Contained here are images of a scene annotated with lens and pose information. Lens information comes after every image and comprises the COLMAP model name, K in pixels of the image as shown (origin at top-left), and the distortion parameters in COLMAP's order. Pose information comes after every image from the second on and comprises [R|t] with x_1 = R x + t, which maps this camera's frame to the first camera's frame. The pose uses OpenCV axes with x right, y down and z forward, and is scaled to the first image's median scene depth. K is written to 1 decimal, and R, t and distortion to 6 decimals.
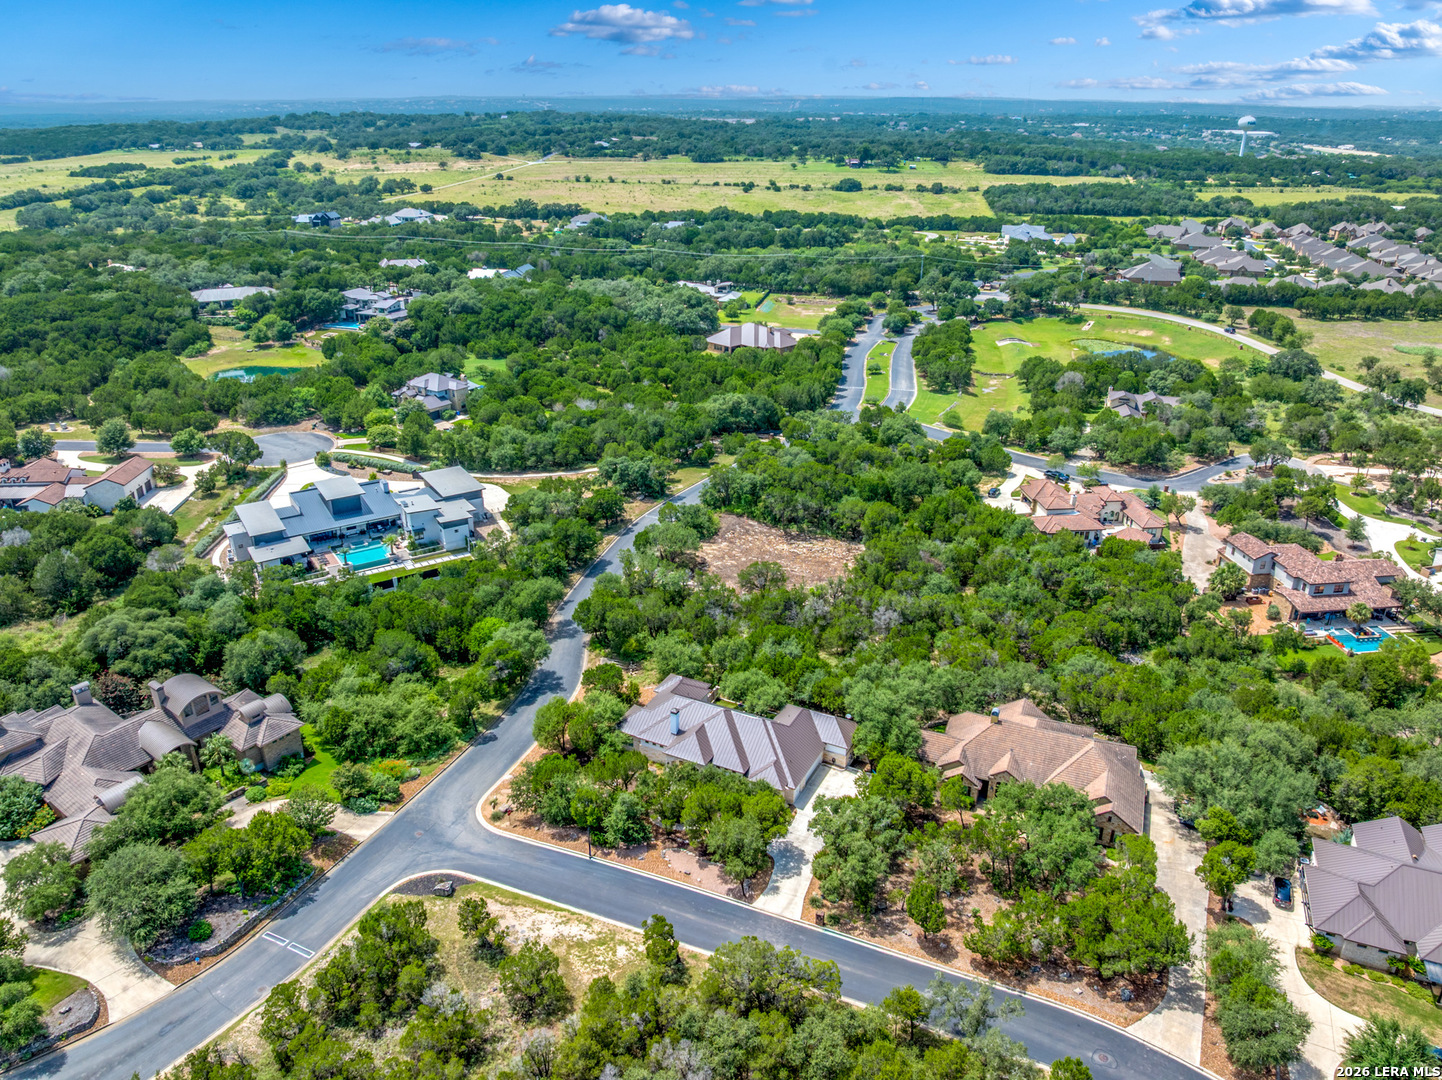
lens RADIAL K [[1015.9, 0, 720.1], [0, 1015.9, 537.8], [0, 0, 1]] dist [-0.045060, 0.014273]
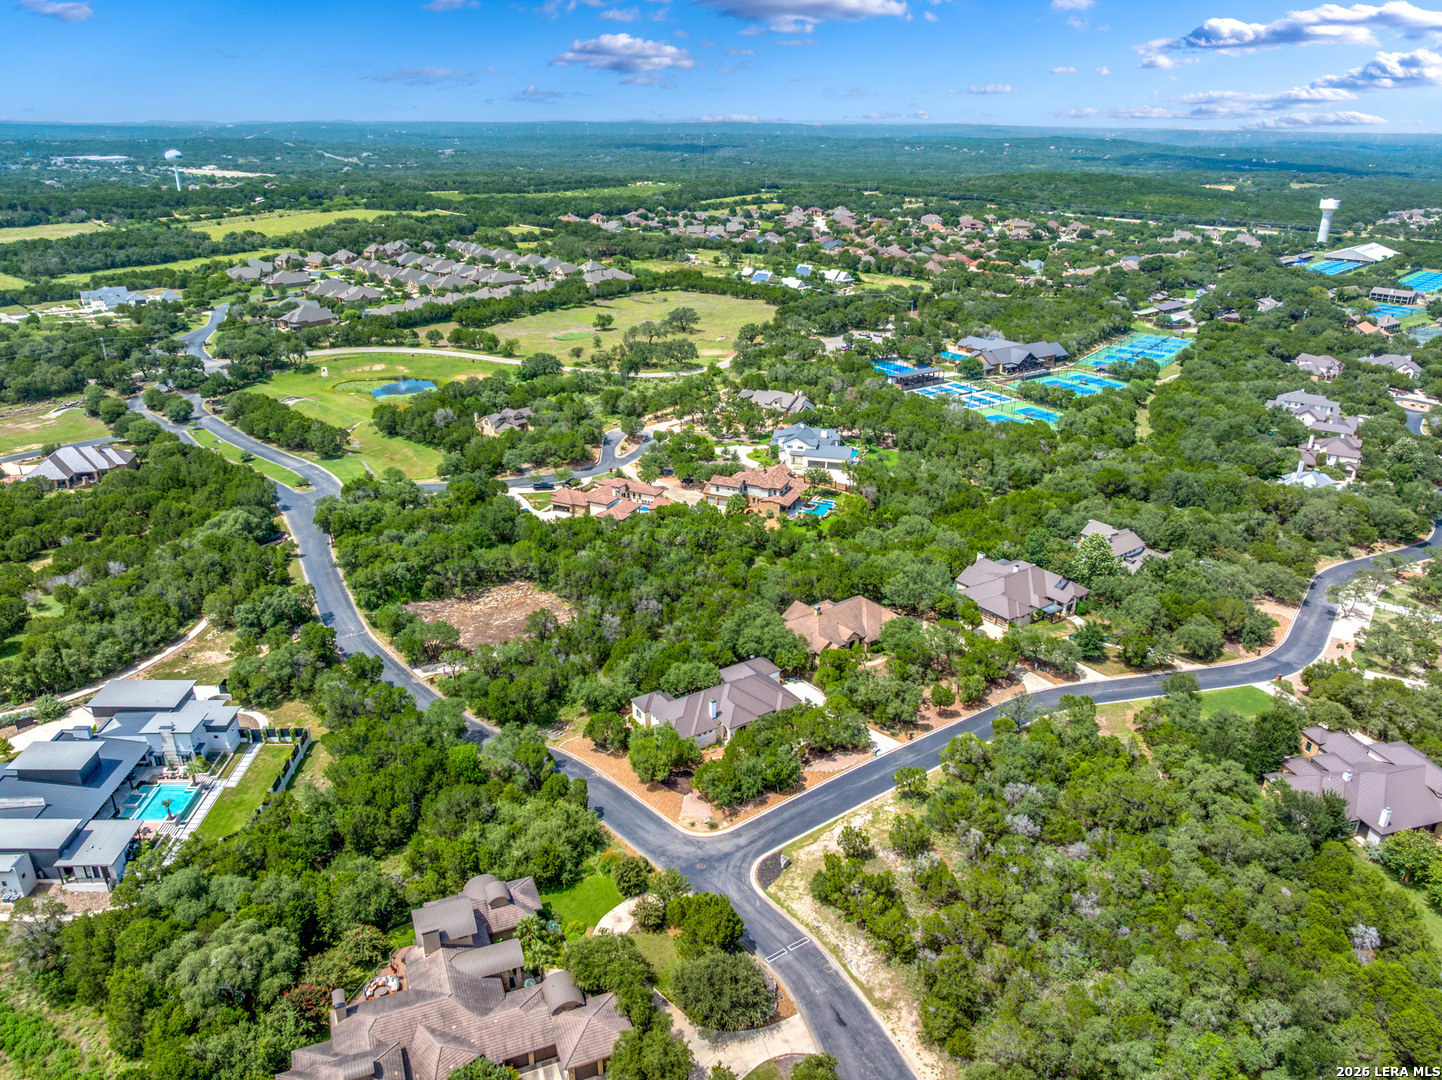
lens RADIAL K [[1015.9, 0, 724.0], [0, 1015.9, 540.7], [0, 0, 1]] dist [-0.045060, 0.014273]
pose [[0.510329, -0.331708, 0.793432, -0.663068], [0.339058, 0.925491, 0.168838, -0.156244], [-0.790319, 0.182857, 0.584773, 0.116471]]
